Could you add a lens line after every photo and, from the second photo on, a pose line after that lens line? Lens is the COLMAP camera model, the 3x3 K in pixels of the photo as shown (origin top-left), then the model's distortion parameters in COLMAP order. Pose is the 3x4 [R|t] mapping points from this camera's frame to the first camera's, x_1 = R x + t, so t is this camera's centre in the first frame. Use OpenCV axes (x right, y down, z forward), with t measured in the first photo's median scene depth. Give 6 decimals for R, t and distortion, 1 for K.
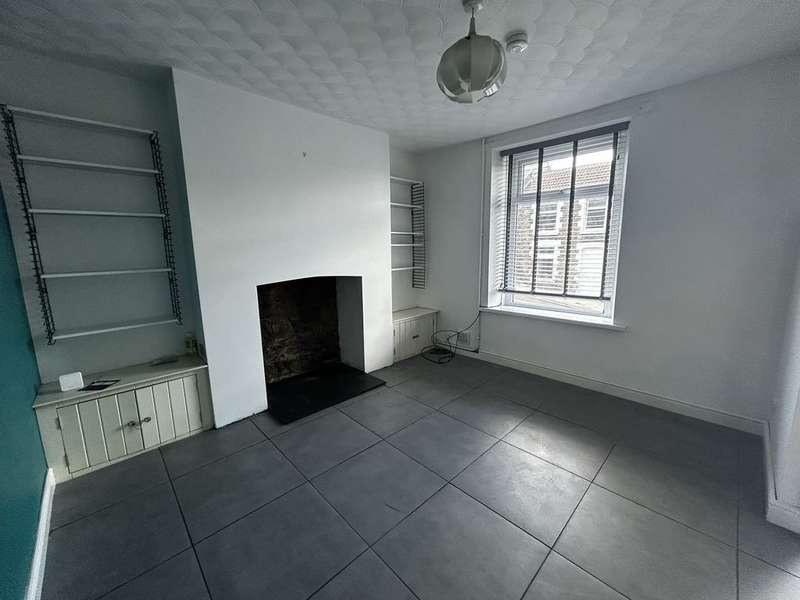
lens RADIAL K [[320.2, 0, 400.7], [0, 320.2, 300.0], [0, 0, 1]] dist [0.004295, 0.000695]
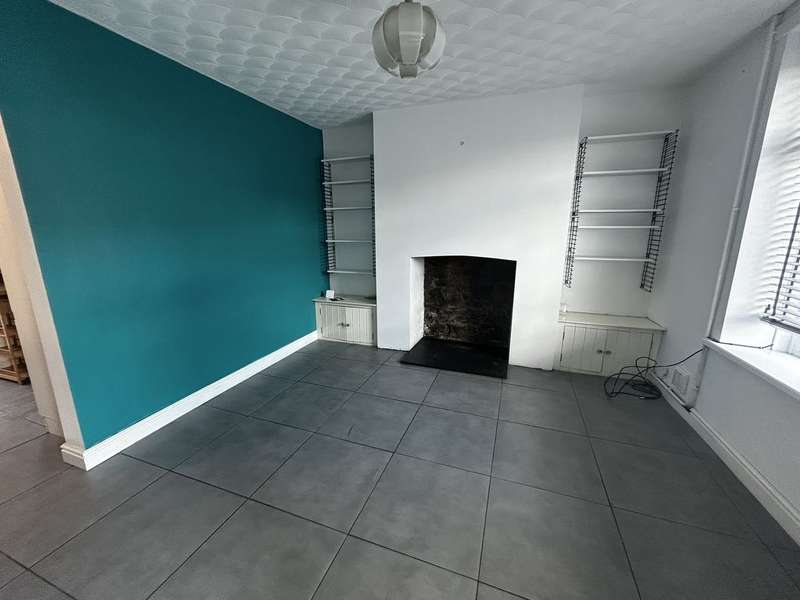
lens RADIAL K [[320.2, 0, 400.9], [0, 320.2, 299.2], [0, 0, 1]] dist [0.004295, 0.000695]
pose [[0.446299, 0.209017, -0.870132, 0.556716], [-0.154937, 0.975704, 0.154908, -0.056871], [0.881369, 0.065680, 0.467840, 0.274061]]
